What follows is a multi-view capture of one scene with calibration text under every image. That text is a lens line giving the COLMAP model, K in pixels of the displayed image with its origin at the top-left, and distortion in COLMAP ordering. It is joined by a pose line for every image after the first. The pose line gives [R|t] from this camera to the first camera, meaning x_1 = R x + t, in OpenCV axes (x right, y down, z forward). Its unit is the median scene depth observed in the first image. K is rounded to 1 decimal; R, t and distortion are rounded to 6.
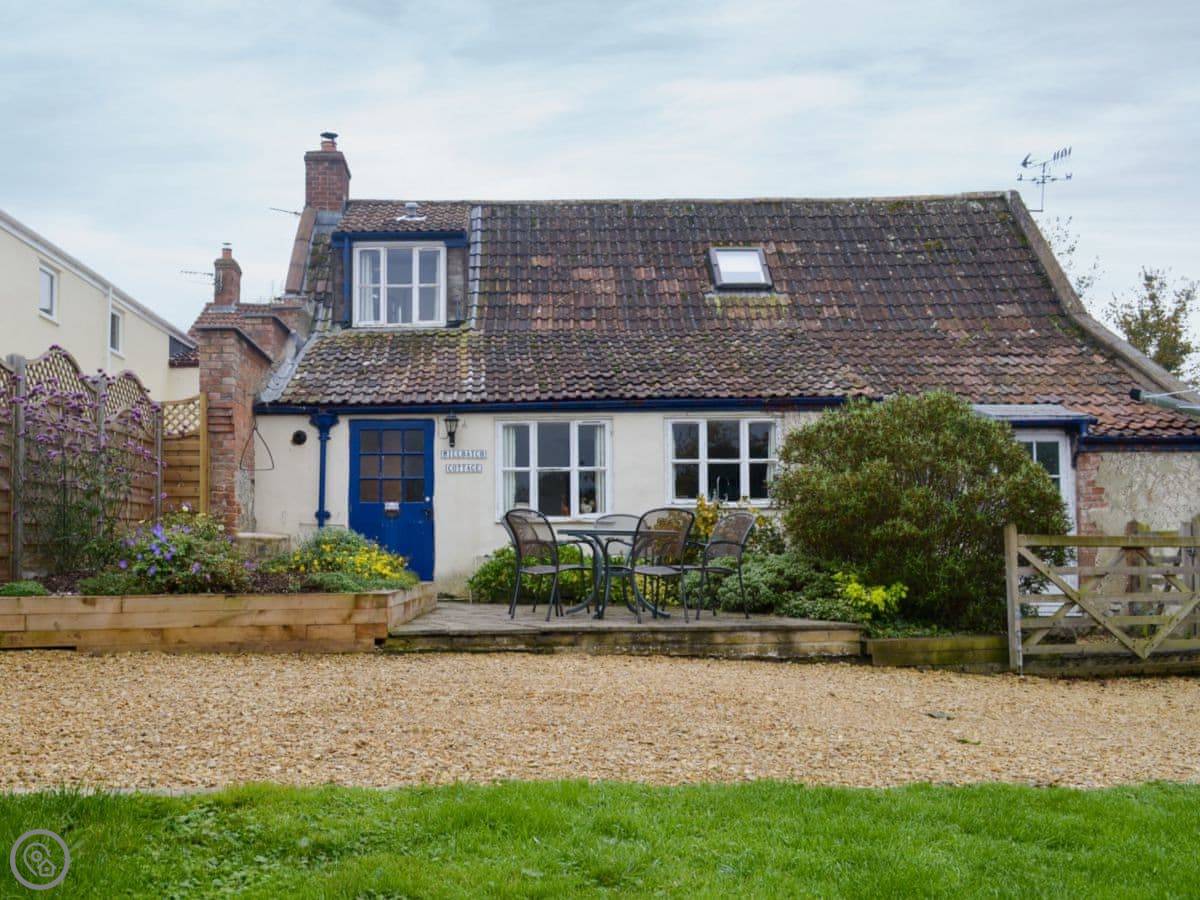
lens RADIAL K [[1447.5, 0, 600.0], [0, 1447.5, 450.0], [0, 0, 1]] dist [-0.147687, -0.001447]
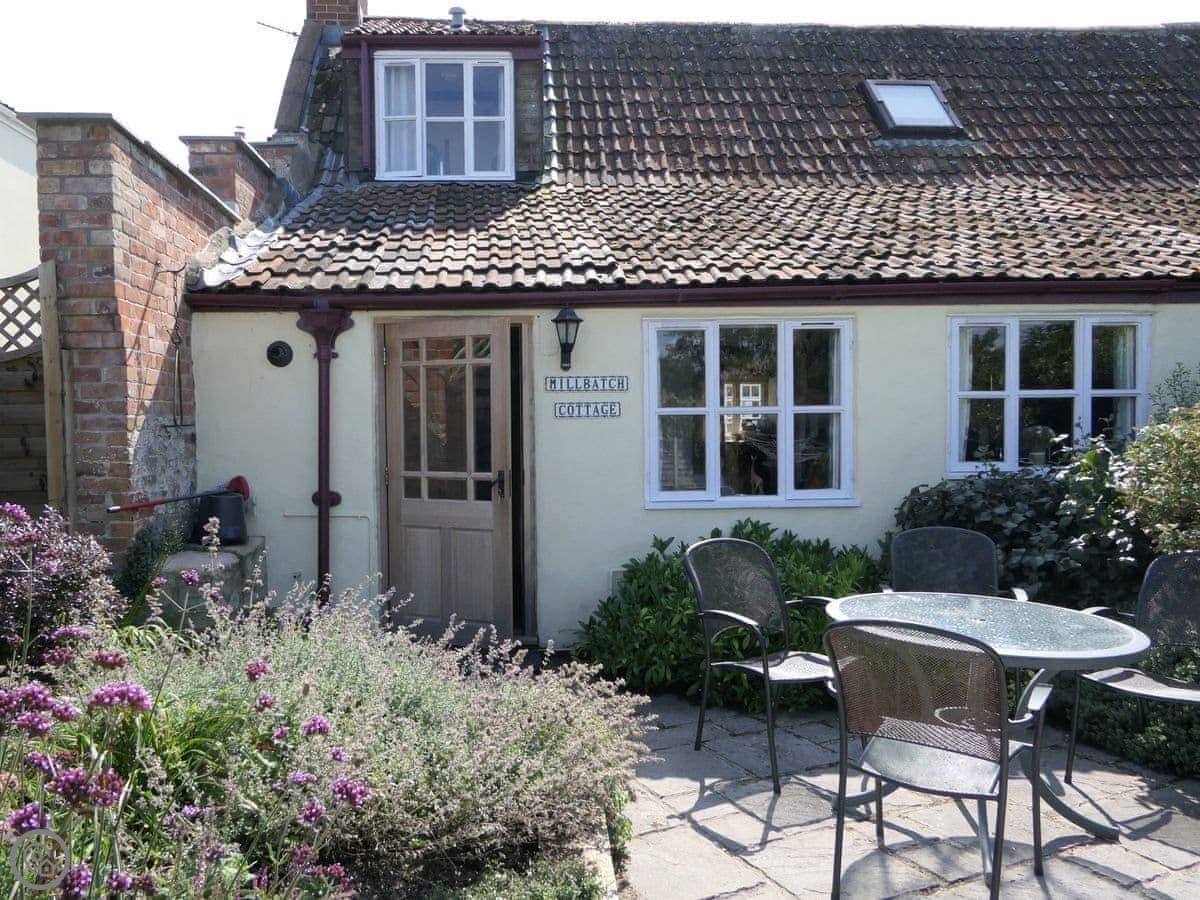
lens RADIAL K [[1195.8, 0, 600.0], [0, 1195.8, 450.0], [0, 0, 1]] dist [-0.061430, 0.001026]
pose [[0.999919, -0.004086, 0.012024, -0.093371], [0.002982, 0.995892, 0.090504, -0.012557], [-0.012344, -0.090461, 0.995824, 0.543401]]
